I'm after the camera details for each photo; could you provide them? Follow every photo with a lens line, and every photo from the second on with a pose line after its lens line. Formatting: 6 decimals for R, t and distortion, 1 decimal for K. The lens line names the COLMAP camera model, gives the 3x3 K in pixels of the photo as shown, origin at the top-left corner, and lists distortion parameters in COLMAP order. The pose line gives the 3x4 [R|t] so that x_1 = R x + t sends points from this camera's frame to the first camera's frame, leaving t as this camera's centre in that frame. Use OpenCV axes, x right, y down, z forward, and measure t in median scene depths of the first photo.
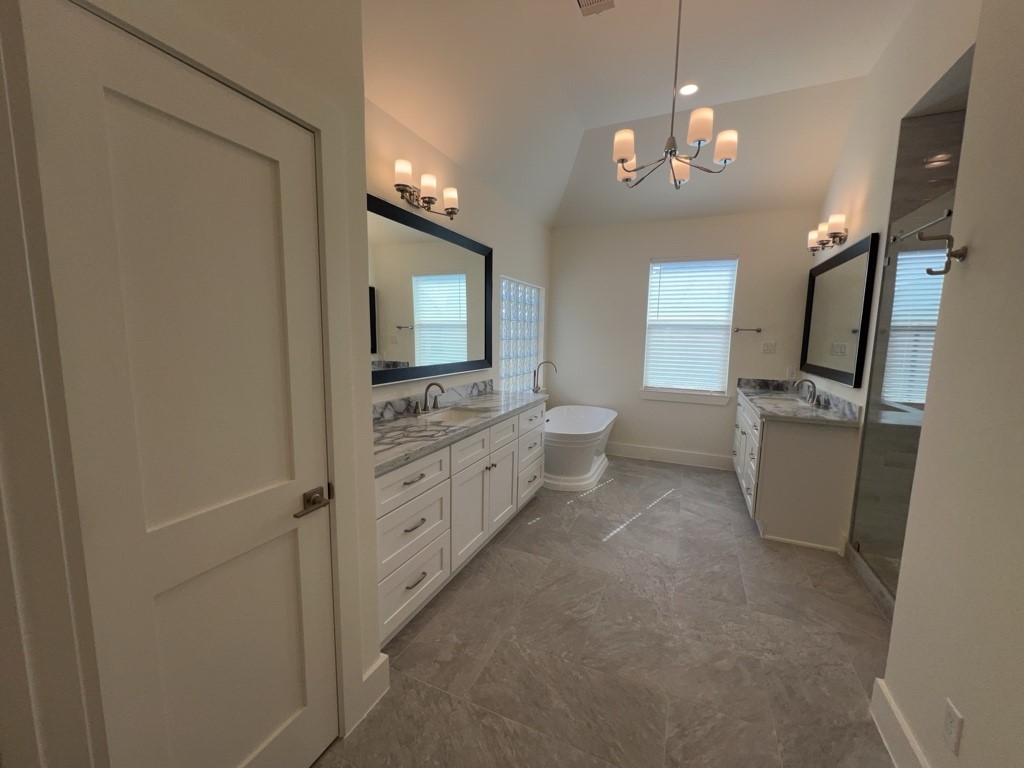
lens RADIAL K [[408.0, 0, 510.6], [0, 408.0, 384.7], [0, 0, 1]] dist [-0.004513, 0.001541]
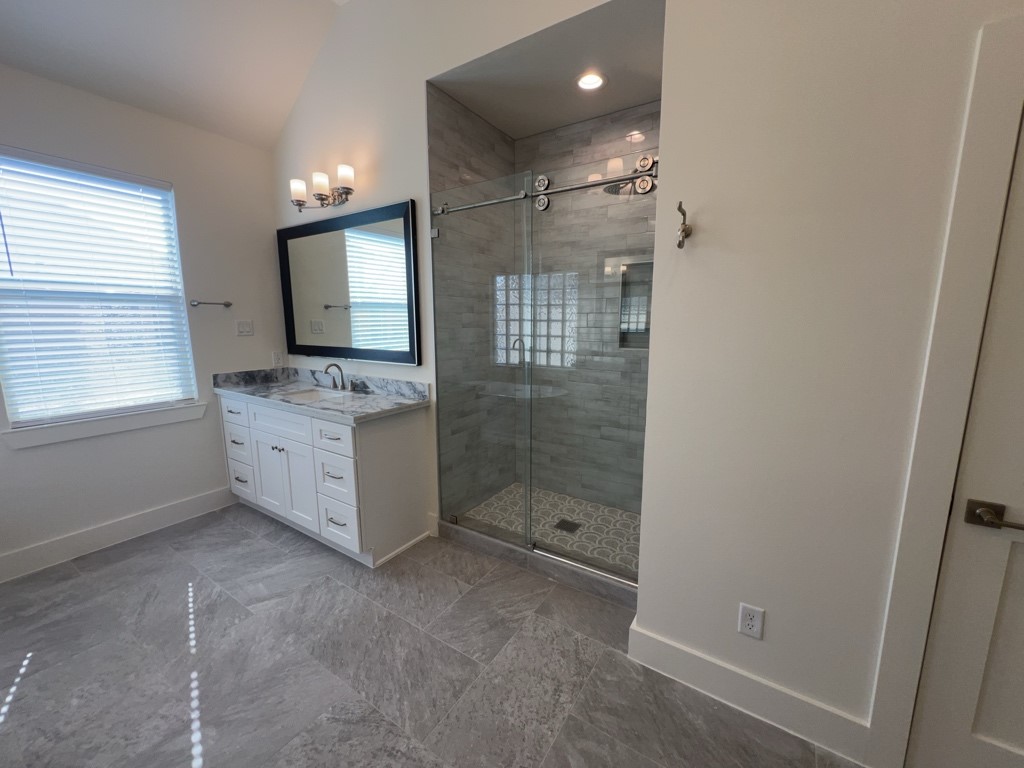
lens RADIAL K [[408.0, 0, 511.4], [0, 408.0, 385.0], [0, 0, 1]] dist [-0.004513, 0.001541]
pose [[0.154631, -0.176715, 0.972040, -0.041576], [0.124617, 0.979504, 0.158249, -0.057565], [-0.980082, 0.096663, 0.173483, 0.500110]]
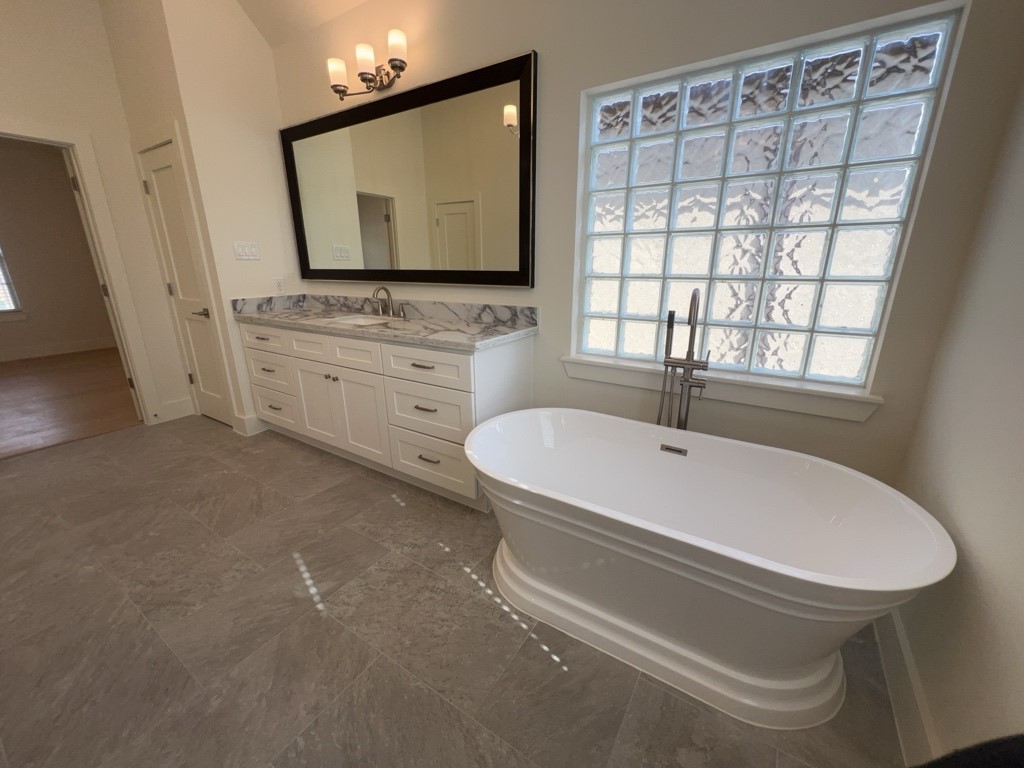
lens RADIAL K [[408.0, 0, 512.3], [0, 408.0, 385.6], [0, 0, 1]] dist [-0.004513, 0.001541]
pose [[-0.149081, 0.272394, -0.950566, 0.609994], [-0.121974, 0.948901, 0.291047, -0.082016], [0.981273, 0.159334, -0.108238, 1.172227]]
